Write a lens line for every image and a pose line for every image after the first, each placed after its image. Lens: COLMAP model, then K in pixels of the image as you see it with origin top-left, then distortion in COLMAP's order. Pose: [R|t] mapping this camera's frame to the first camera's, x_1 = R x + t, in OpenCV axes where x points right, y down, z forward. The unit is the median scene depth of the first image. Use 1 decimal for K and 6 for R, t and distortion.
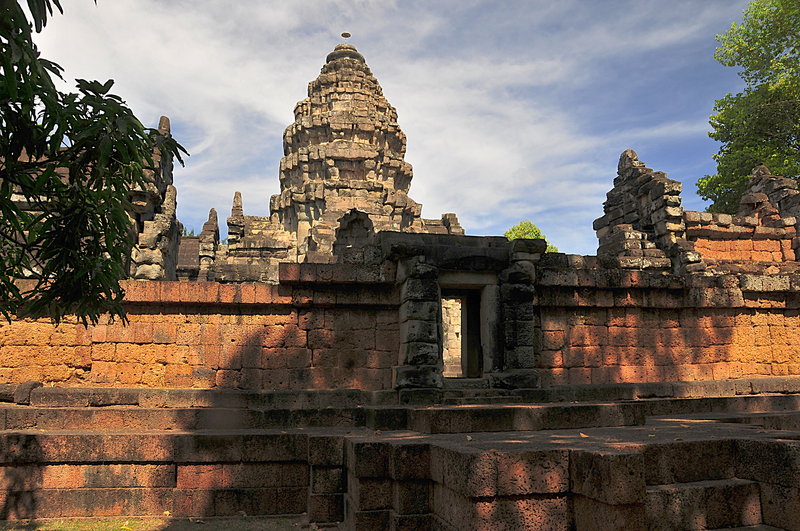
lens RADIAL K [[631.6, 0, 402.6], [0, 631.6, 268.8], [0, 0, 1]] dist [-0.142090, 0.071553]
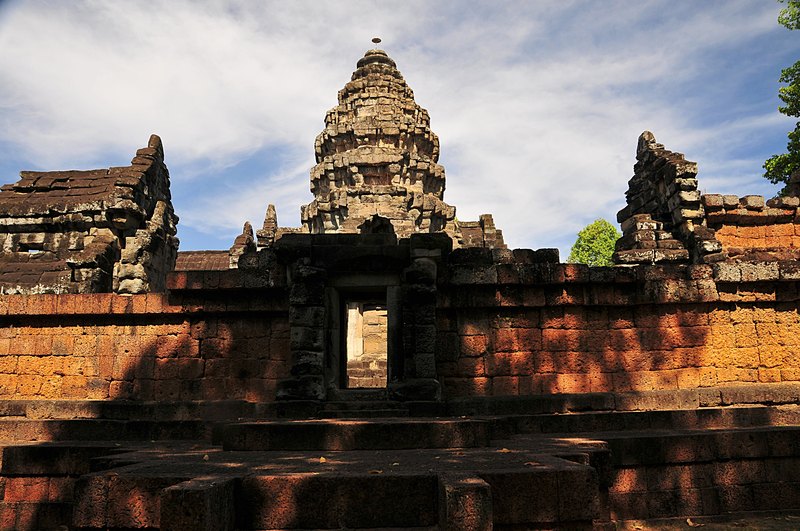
lens RADIAL K [[631.6, 0, 398.4], [0, 631.6, 265.9], [0, 0, 1]] dist [-0.142090, 0.071553]
pose [[0.983755, -0.042968, -0.174301, 0.276847], [0.039897, 0.998981, -0.021081, 0.014139], [0.175029, 0.013785, 0.984467, 0.092796]]
